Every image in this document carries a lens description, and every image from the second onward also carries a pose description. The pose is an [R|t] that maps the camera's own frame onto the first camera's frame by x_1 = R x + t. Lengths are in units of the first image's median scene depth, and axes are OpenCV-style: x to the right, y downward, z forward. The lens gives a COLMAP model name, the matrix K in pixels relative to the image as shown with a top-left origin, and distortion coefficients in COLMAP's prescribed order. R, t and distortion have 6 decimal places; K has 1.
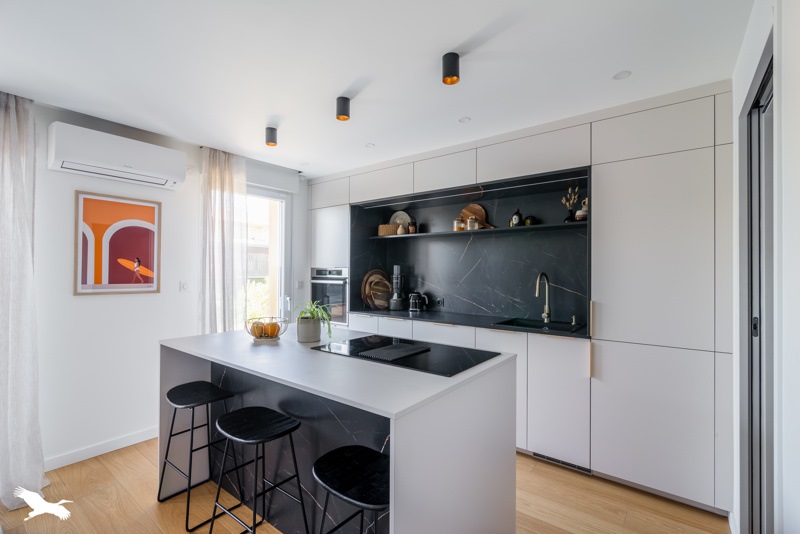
lens RADIAL K [[366.0, 0, 399.1], [0, 366.0, 279.0], [0, 0, 1]] dist [0.002103, 0.000518]
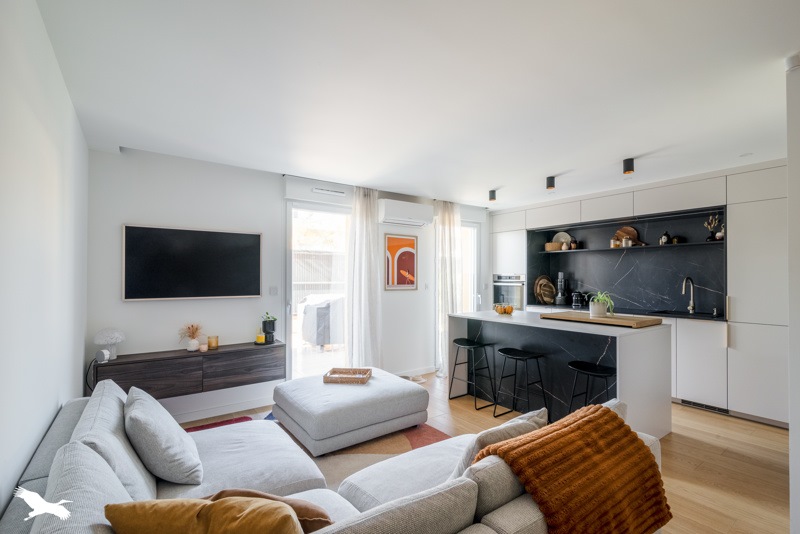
lens RADIAL K [[366.0, 0, 399.1], [0, 366.0, 279.0], [0, 0, 1]] dist [0.002103, 0.000518]
pose [[0.958291, -0.002744, -0.285782, -0.230224], [-0.001347, 0.999899, -0.014116, 0.009450], [0.285792, 0.013912, 0.958191, -0.570012]]
